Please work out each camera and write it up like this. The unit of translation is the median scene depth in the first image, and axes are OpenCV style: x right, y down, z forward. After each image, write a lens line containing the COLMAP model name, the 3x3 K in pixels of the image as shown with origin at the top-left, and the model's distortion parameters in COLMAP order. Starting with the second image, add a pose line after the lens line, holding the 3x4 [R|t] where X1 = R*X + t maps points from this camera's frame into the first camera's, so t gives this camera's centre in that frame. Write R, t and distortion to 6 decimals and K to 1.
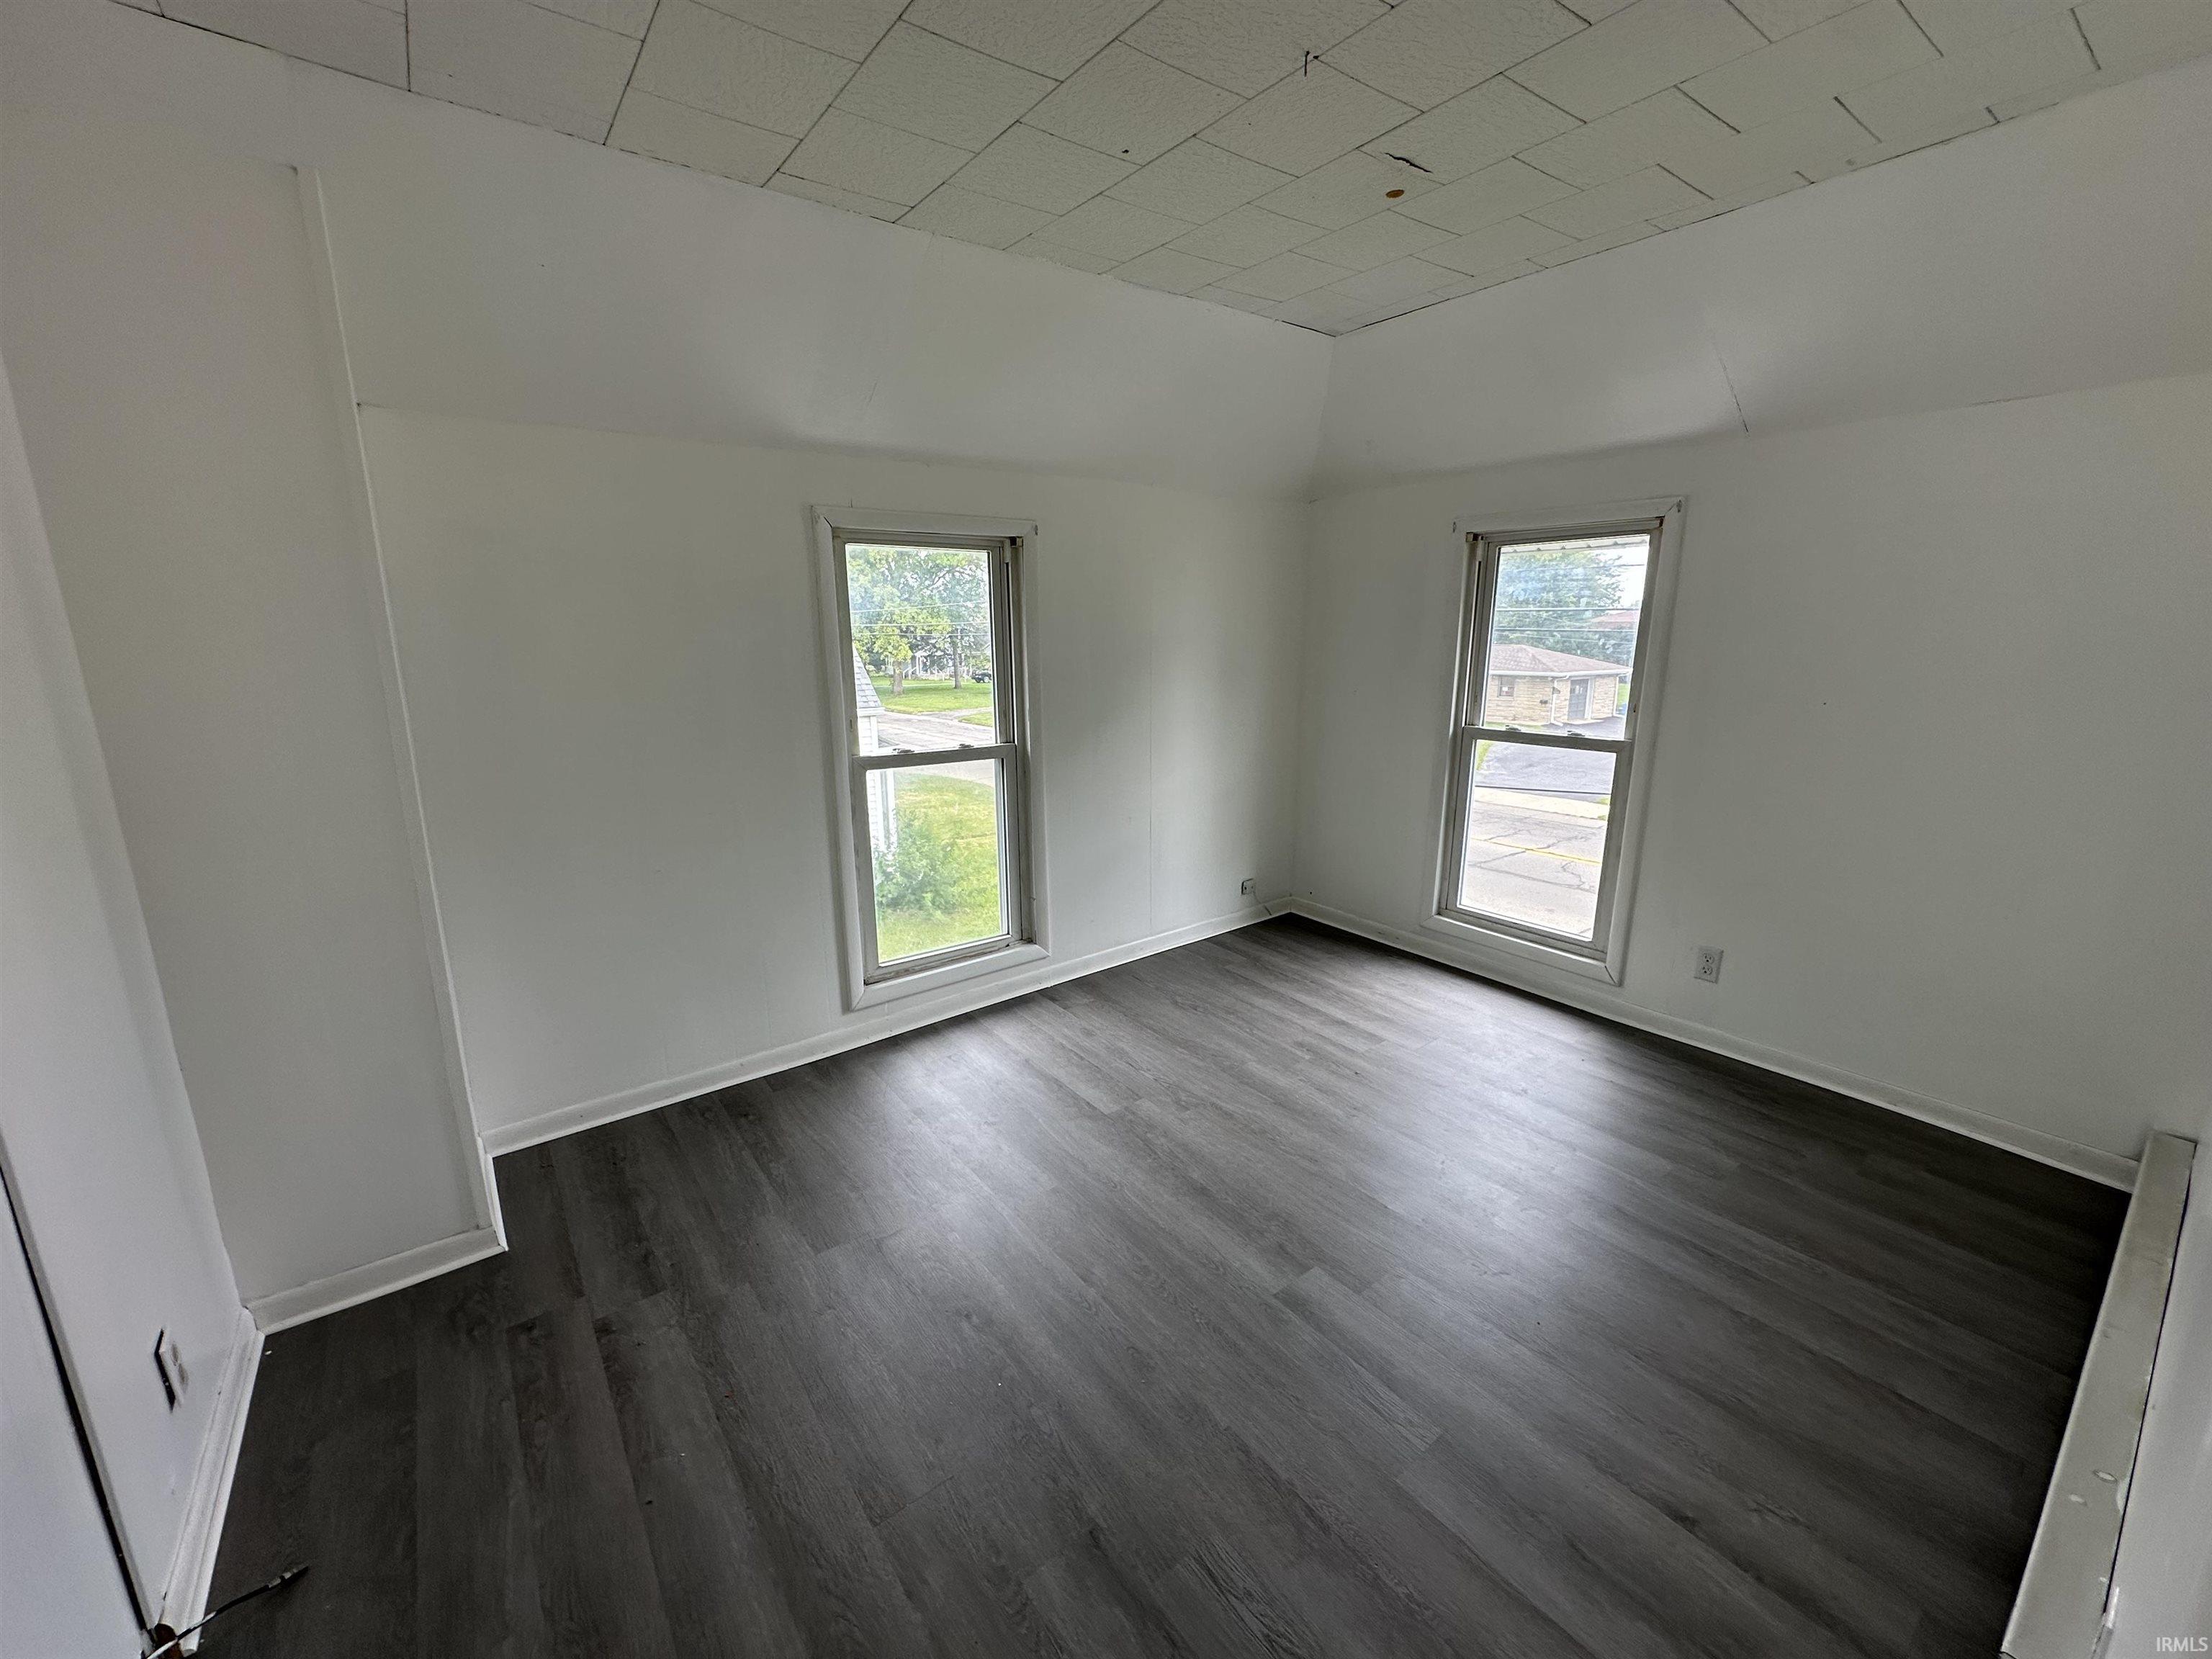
lens RADIAL K [[881.1, 0, 1107.1], [0, 881.1, 832.1], [0, 0, 1]] dist [-0.003062, -0.000271]
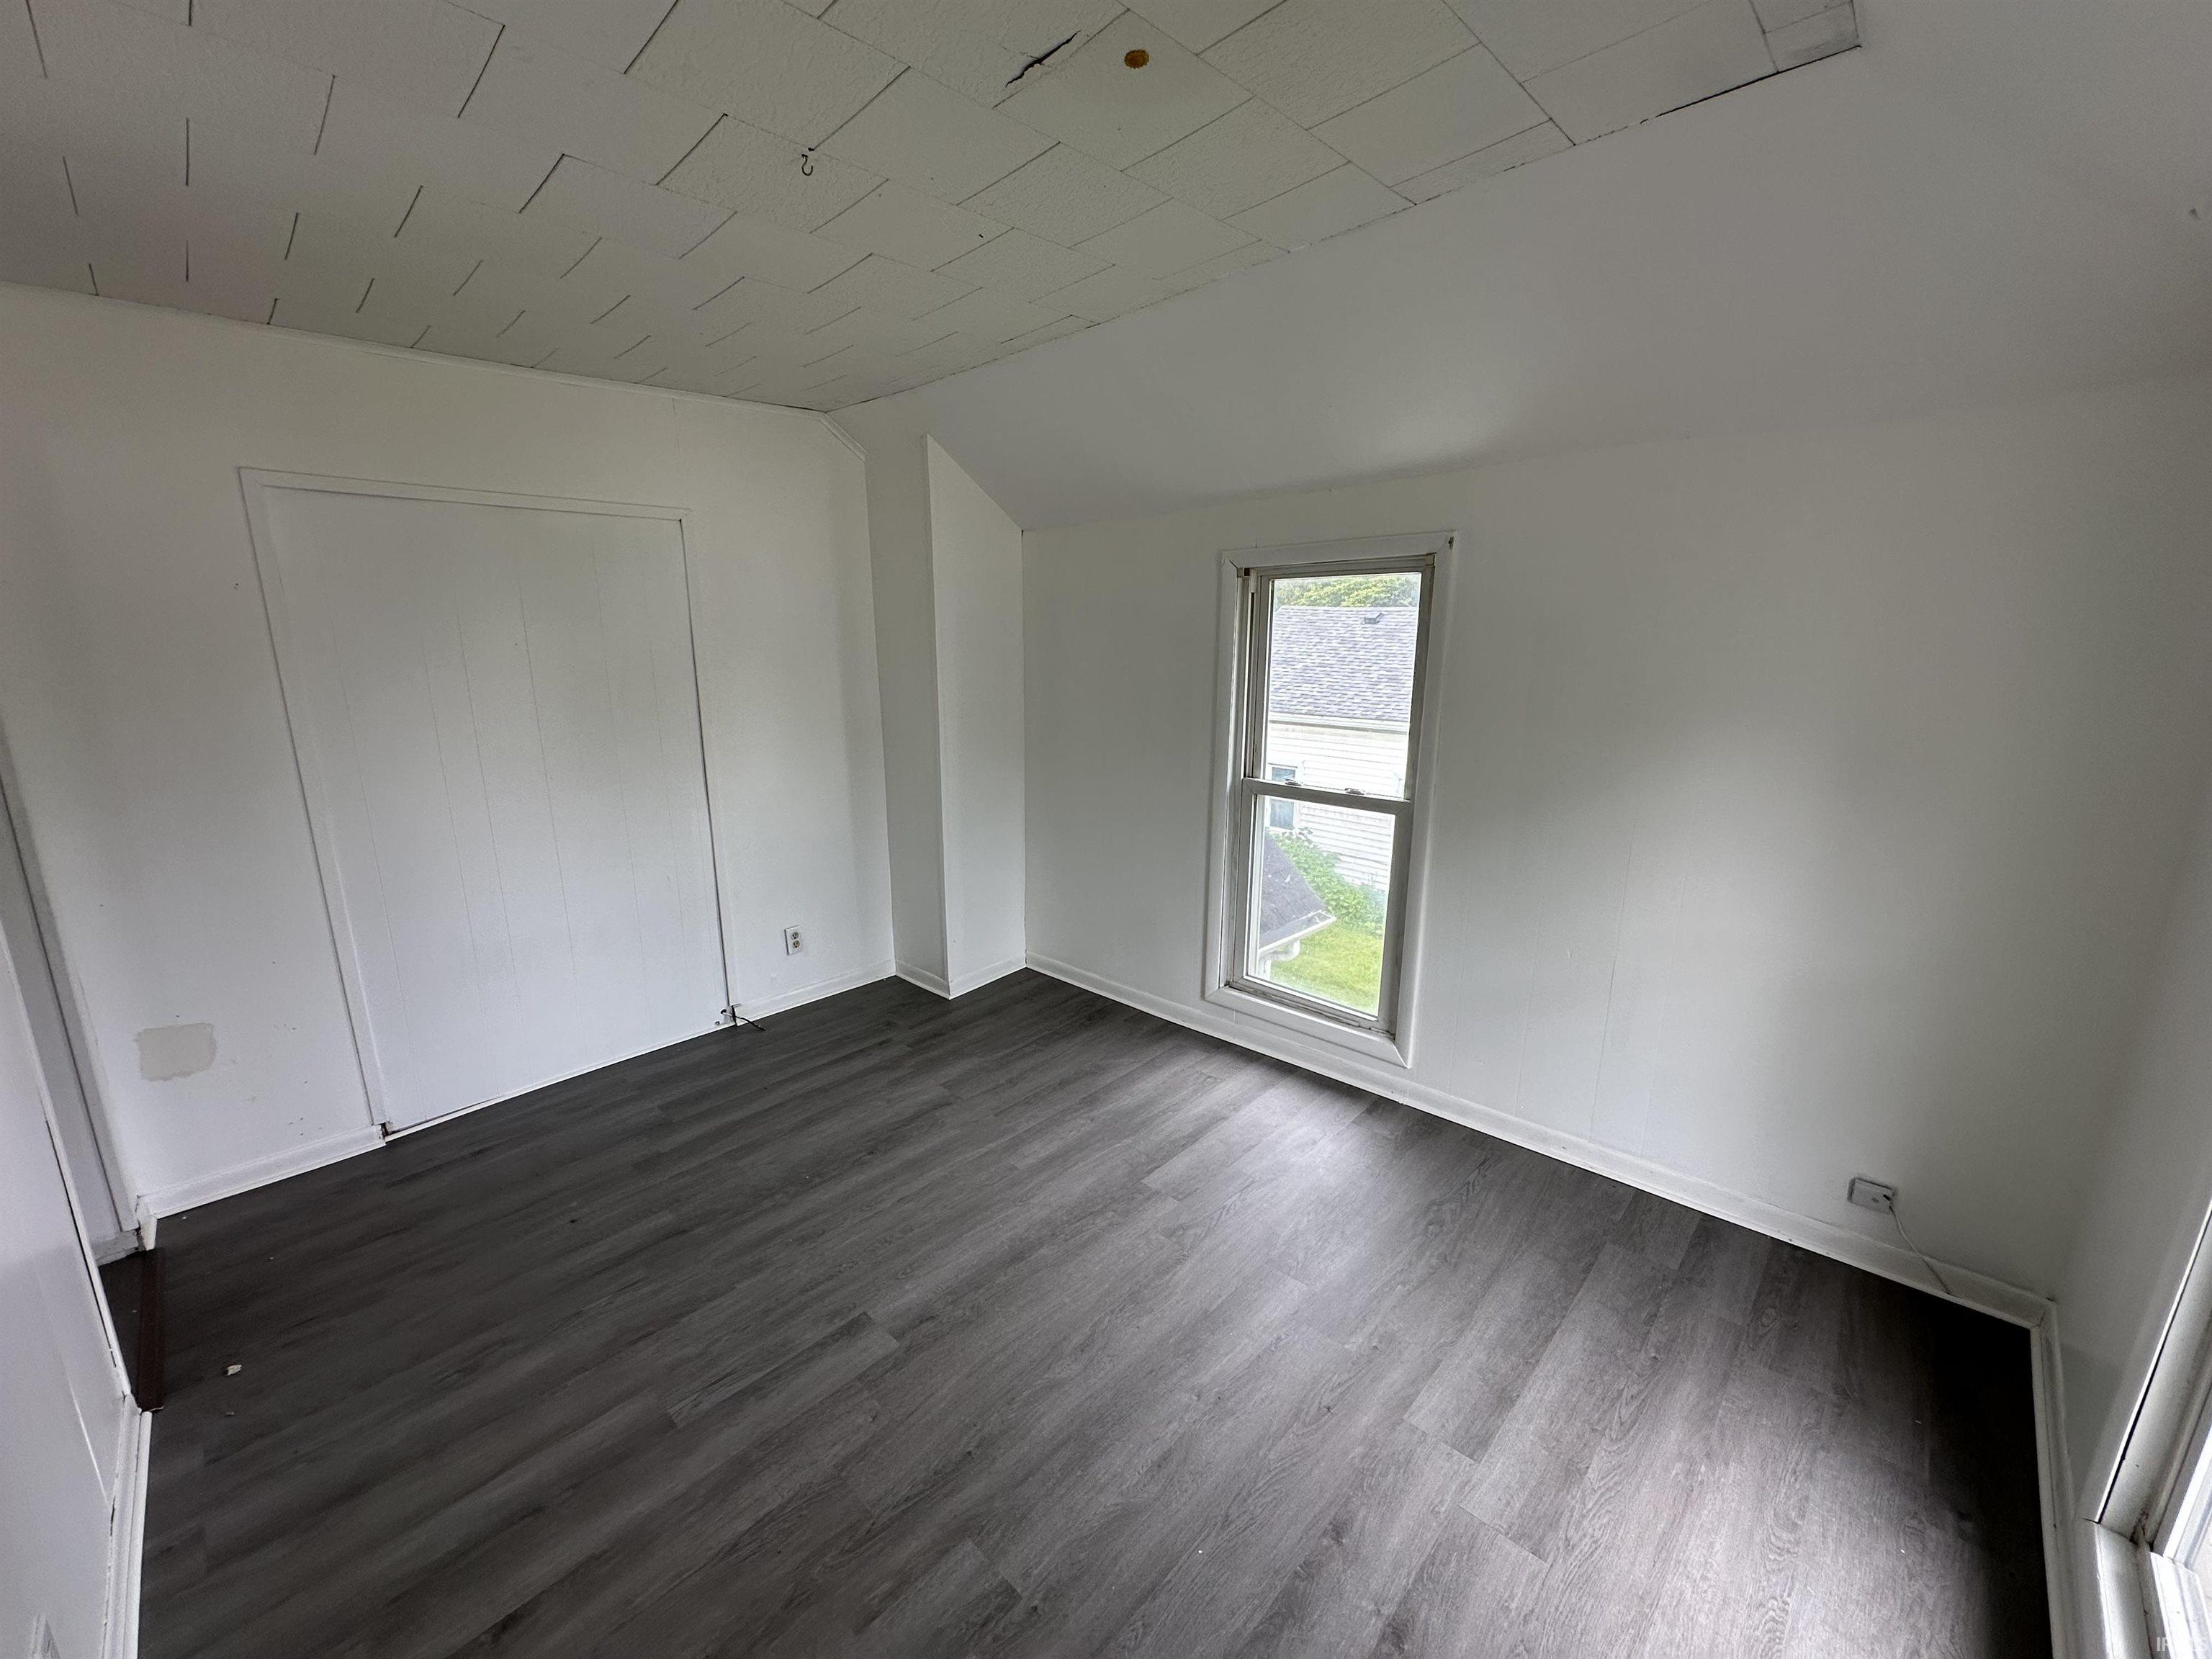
lens RADIAL K [[881.1, 0, 1107.1], [0, 881.1, 832.1], [0, 0, 1]] dist [-0.003062, -0.000271]
pose [[0.166151, 0.225948, -0.959865, 0.681526], [-0.222493, 0.956884, 0.186733, -0.172672], [0.960672, 0.182537, 0.209259, 0.582559]]
